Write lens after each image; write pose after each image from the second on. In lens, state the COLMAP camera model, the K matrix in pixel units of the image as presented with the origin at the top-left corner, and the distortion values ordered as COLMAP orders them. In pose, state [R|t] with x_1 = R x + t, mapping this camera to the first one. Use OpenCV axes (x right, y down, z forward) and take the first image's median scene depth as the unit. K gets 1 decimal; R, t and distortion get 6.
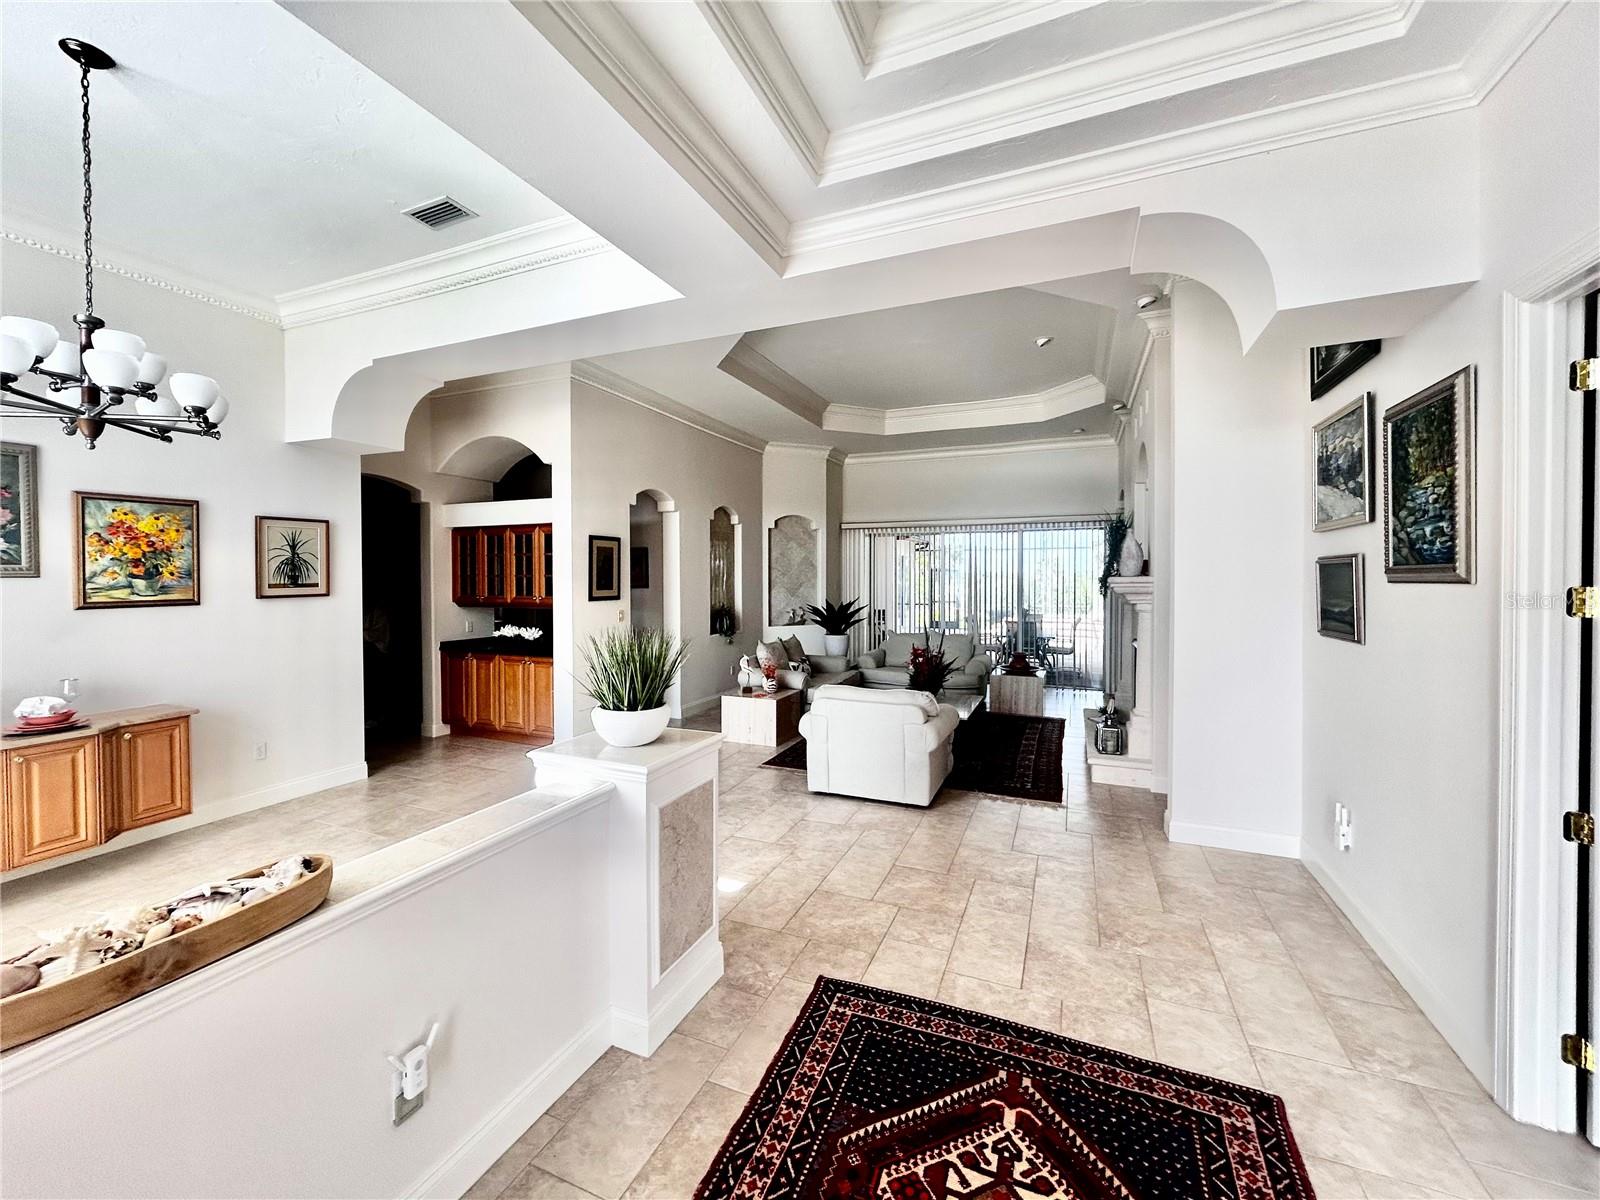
lens RADIAL K [[645.4, 0, 795.4], [0, 645.4, 596.2], [0, 0, 1]] dist [0.000074, 0.000097]
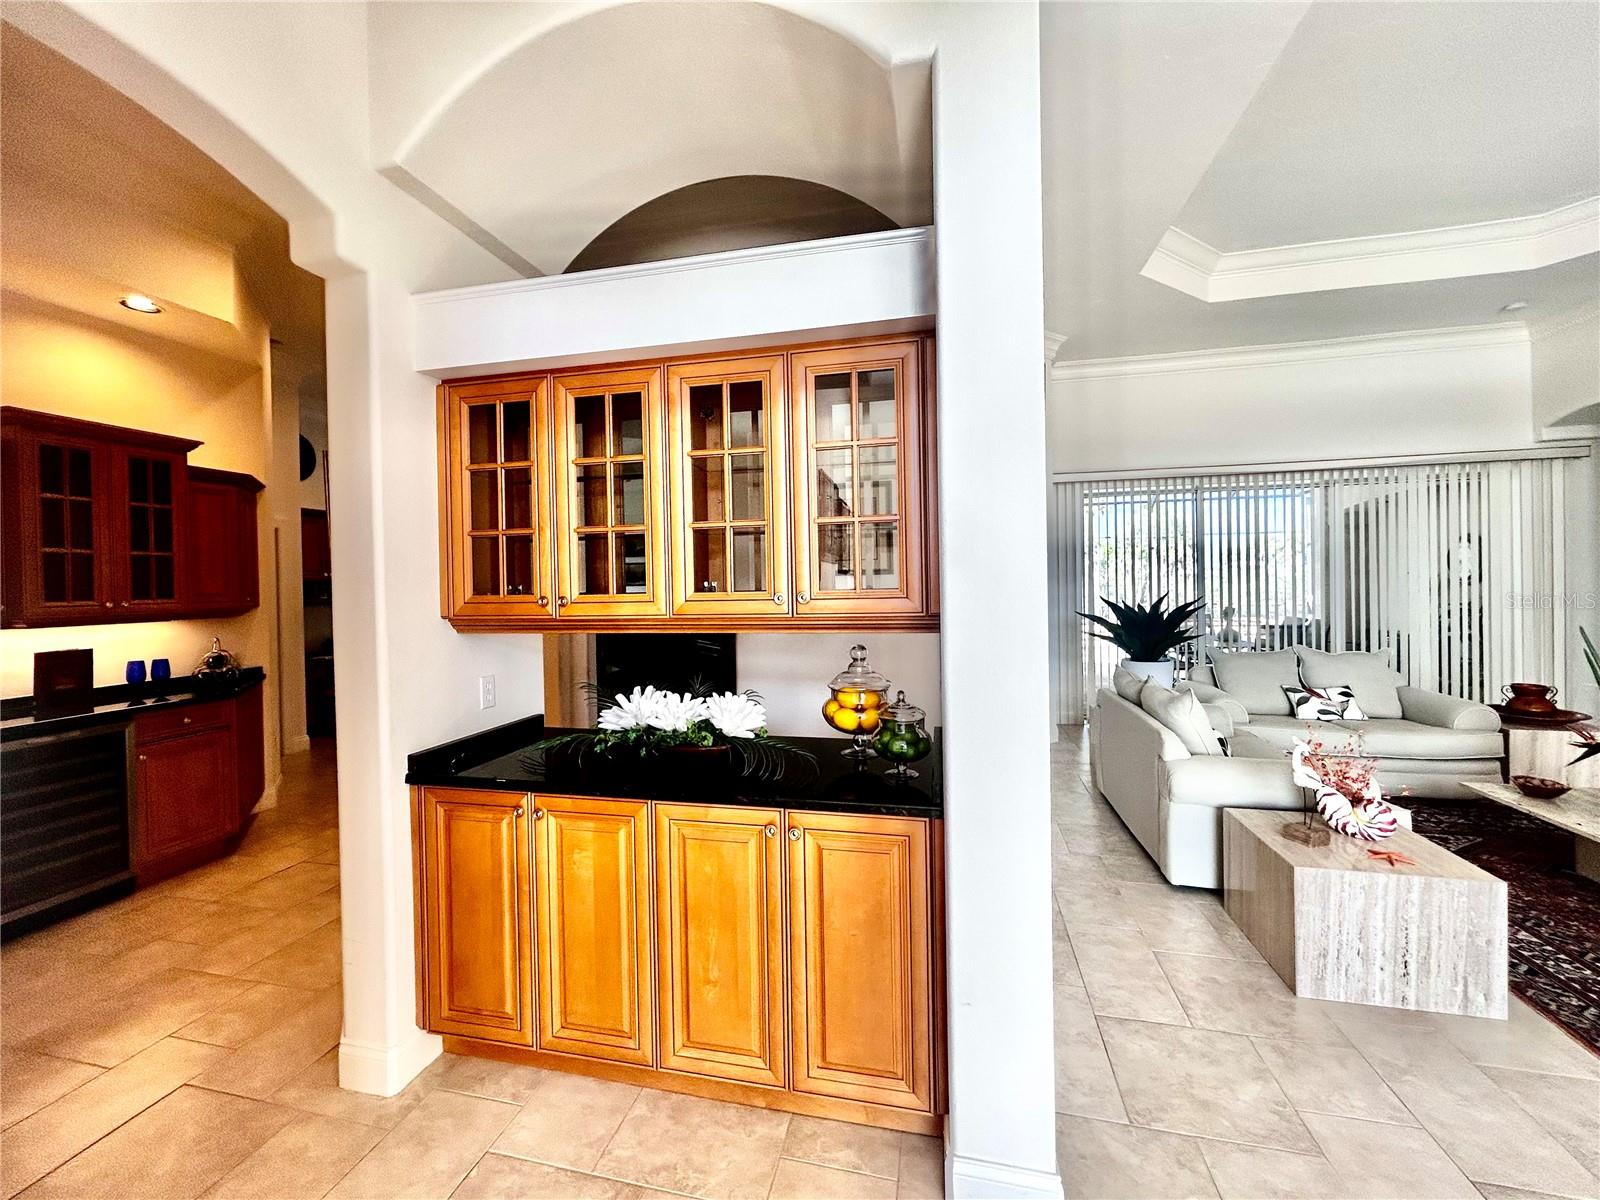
lens RADIAL K [[645.4, 0, 795.4], [0, 645.4, 596.2], [0, 0, 1]] dist [0.000074, 0.000097]
pose [[0.985974, -0.019781, 0.165723, -0.318575], [0.020935, 0.999767, -0.005218, 0.002427], [-0.165582, 0.008614, 0.986158, 0.510296]]
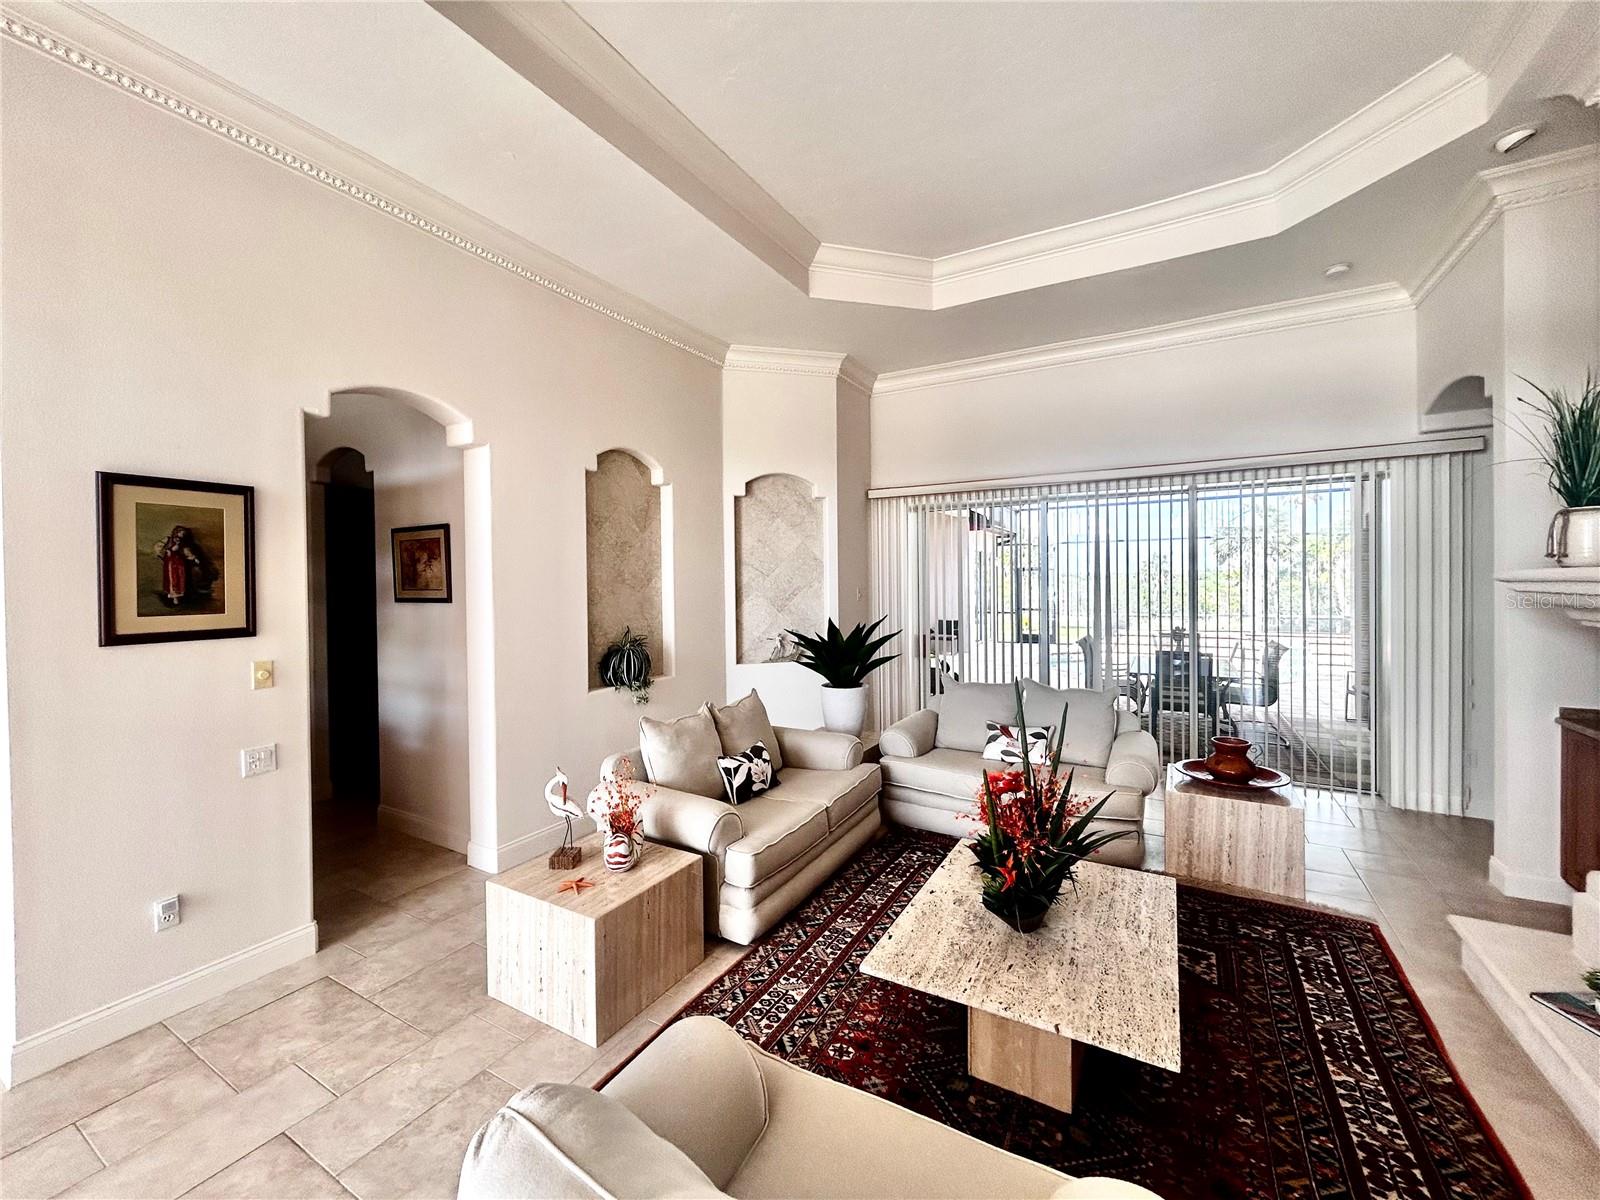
lens RADIAL K [[651.2, 0, 791.4], [0, 651.2, 593.4], [0, 0, 1]] dist [0.002267, 0.000038]
pose [[0.992402, -0.007036, -0.122840, 0.087522], [0.005838, 0.999932, -0.010110, -0.011622], [0.122903, 0.009316, 0.992375, 0.457727]]
